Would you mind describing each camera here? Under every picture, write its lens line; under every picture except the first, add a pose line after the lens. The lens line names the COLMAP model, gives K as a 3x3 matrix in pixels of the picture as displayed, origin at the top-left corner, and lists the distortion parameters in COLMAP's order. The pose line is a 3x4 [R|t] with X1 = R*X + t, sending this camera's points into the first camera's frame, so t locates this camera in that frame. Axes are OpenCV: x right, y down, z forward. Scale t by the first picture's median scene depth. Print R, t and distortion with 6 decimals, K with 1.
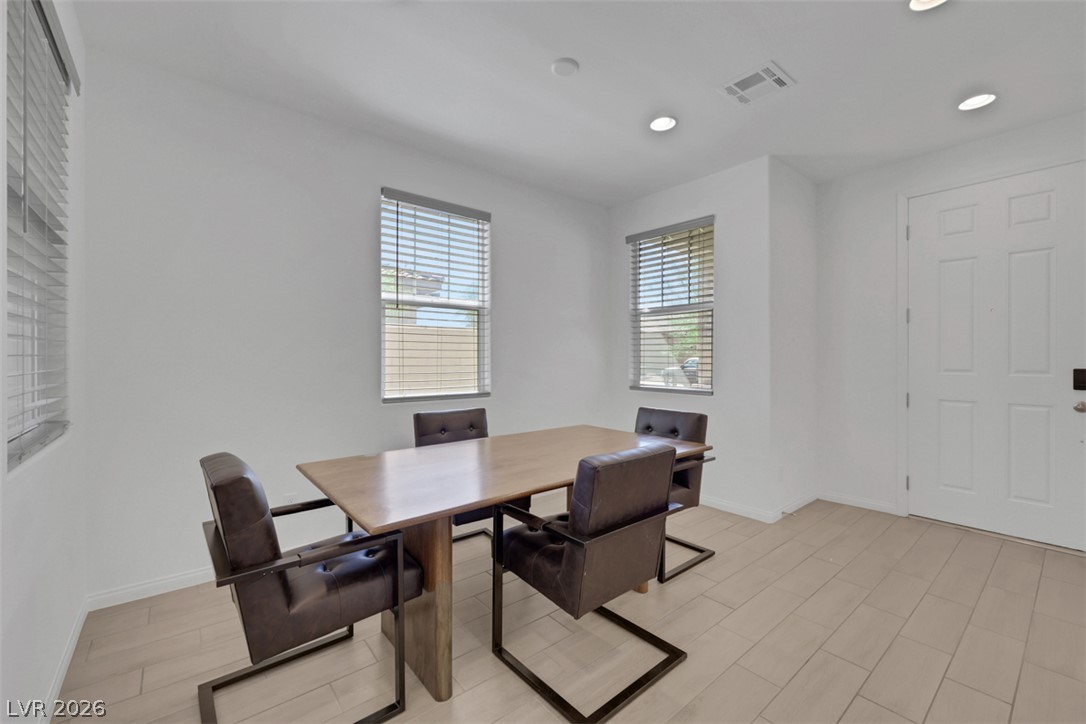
lens RADIAL K [[444.1, 0, 545.7], [0, 444.1, 360.2], [0, 0, 1]] dist [-0.012269, -0.000143]
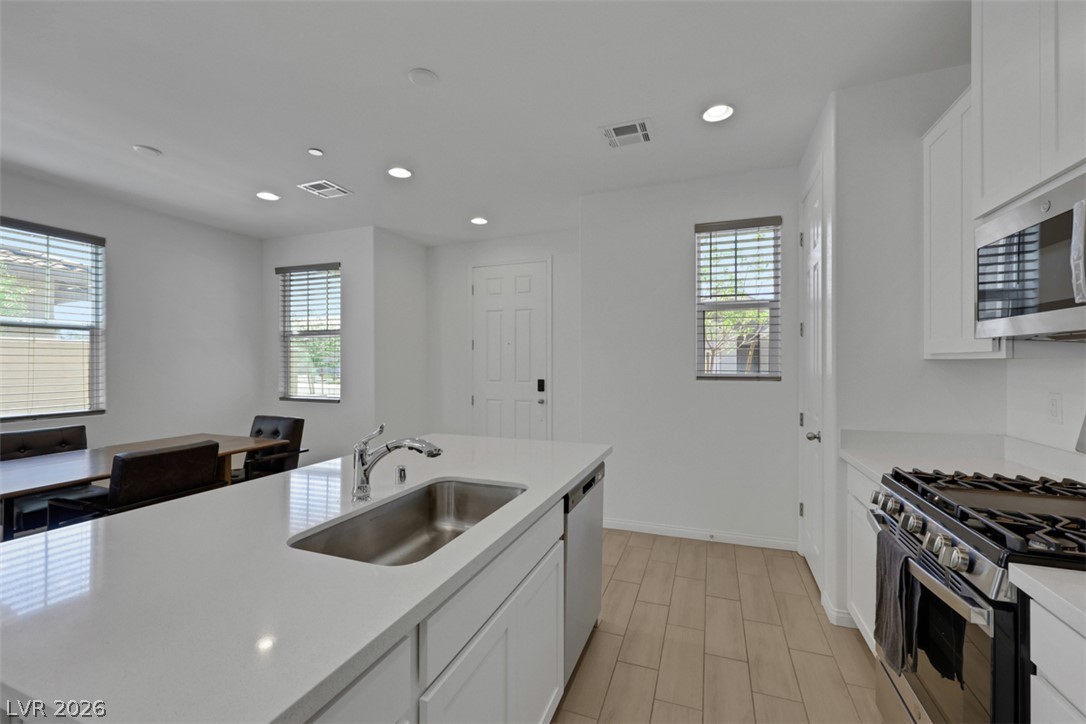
lens RADIAL K [[444.1, 0, 545.7], [0, 444.1, 360.2], [0, 0, 1]] dist [-0.012269, -0.000143]
pose [[0.863705, 0.001756, 0.503995, 0.248699], [0.003878, 0.999941, -0.010130, -0.029135], [-0.503983, 0.010704, 0.863647, -0.409684]]
